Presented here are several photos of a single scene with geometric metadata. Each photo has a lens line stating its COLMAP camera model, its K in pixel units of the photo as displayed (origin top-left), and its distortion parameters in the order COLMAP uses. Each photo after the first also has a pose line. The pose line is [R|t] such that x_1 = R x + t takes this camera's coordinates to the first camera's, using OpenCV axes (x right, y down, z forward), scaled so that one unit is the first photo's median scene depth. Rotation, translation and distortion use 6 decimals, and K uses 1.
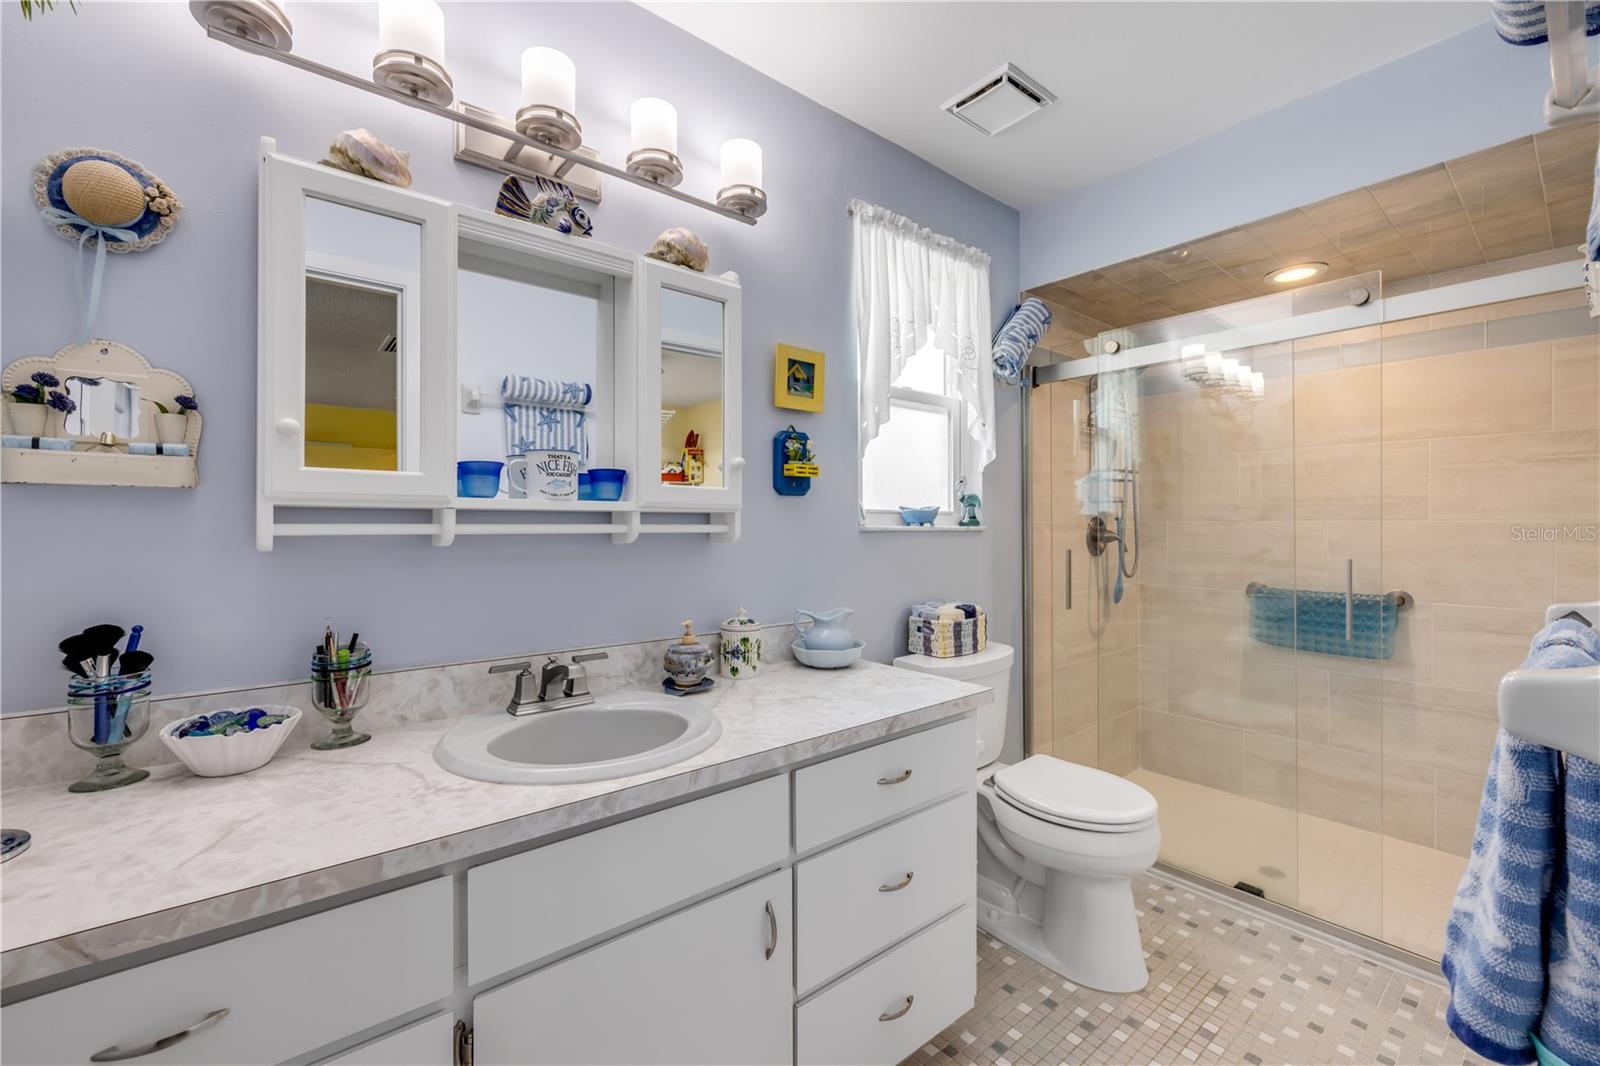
lens RADIAL K [[670.4, 0, 800.3], [0, 670.4, 528.1], [0, 0, 1]] dist [-0.004580, -0.000384]
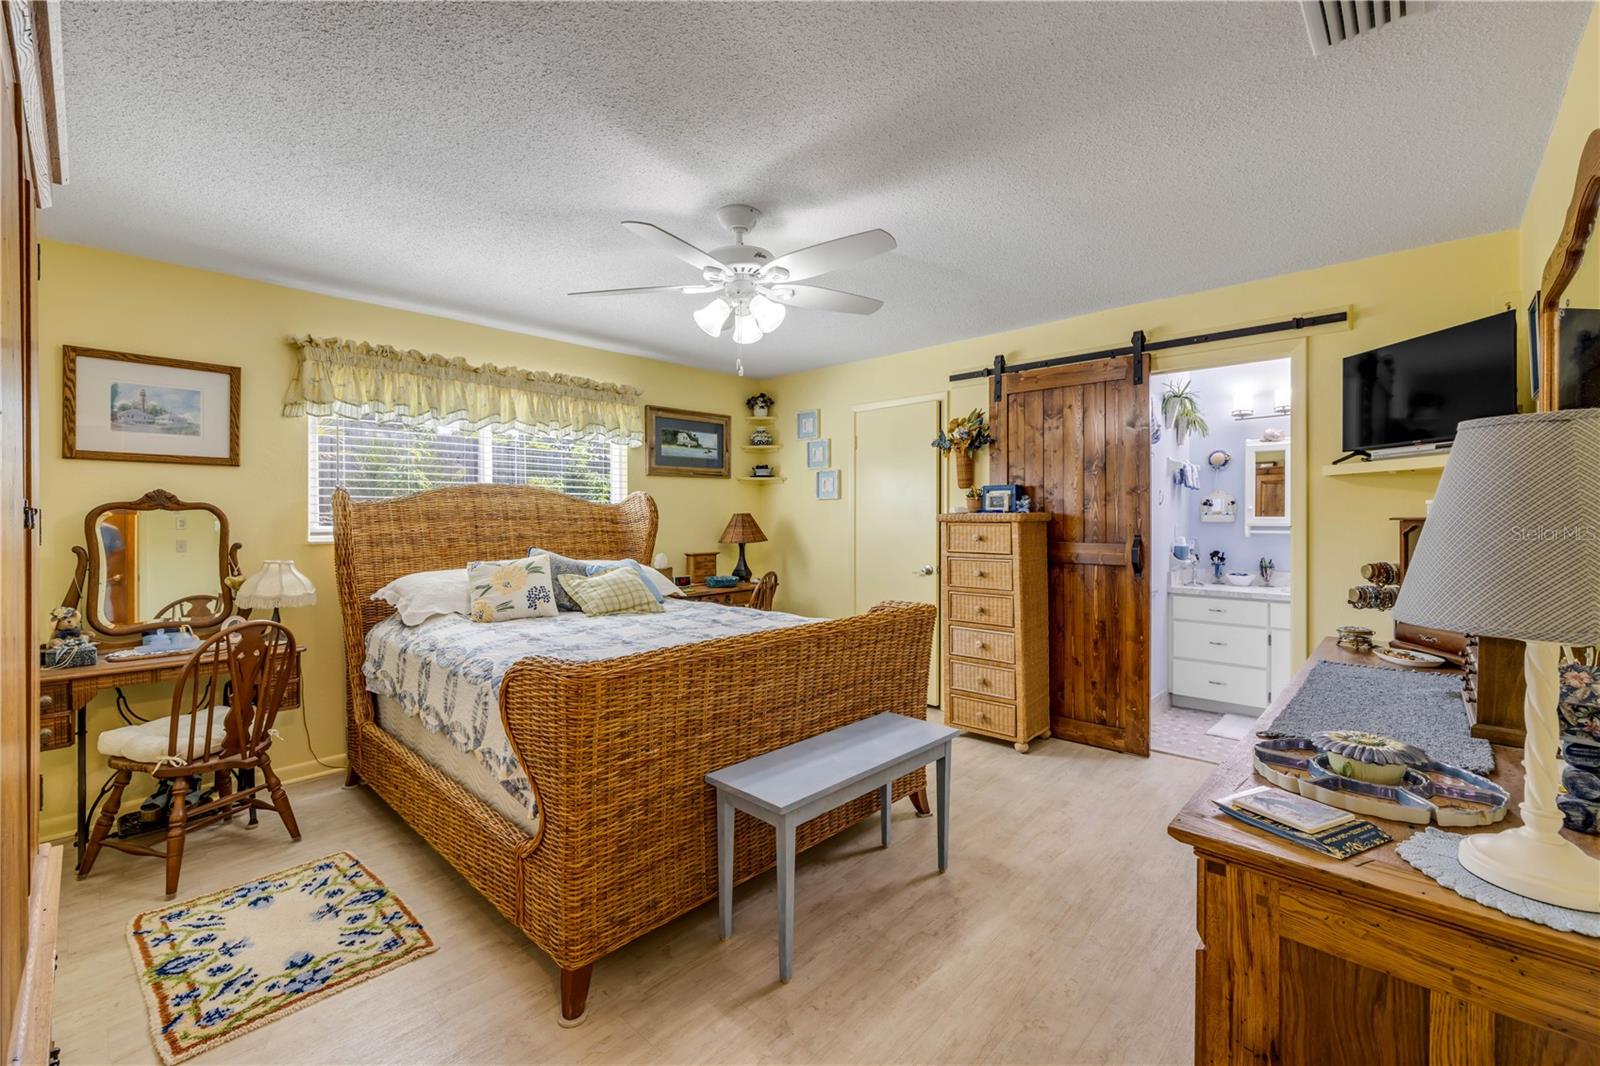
lens RADIAL K [[670.4, 0, 795.6], [0, 670.4, 519.5], [0, 0, 1]] dist [-0.004580, -0.000384]
pose [[0.133105, 0.008198, -0.991068, 3.102696], [0.007611, 0.999928, 0.009294, -0.140880], [0.991073, -0.008780, 0.133033, -2.471452]]
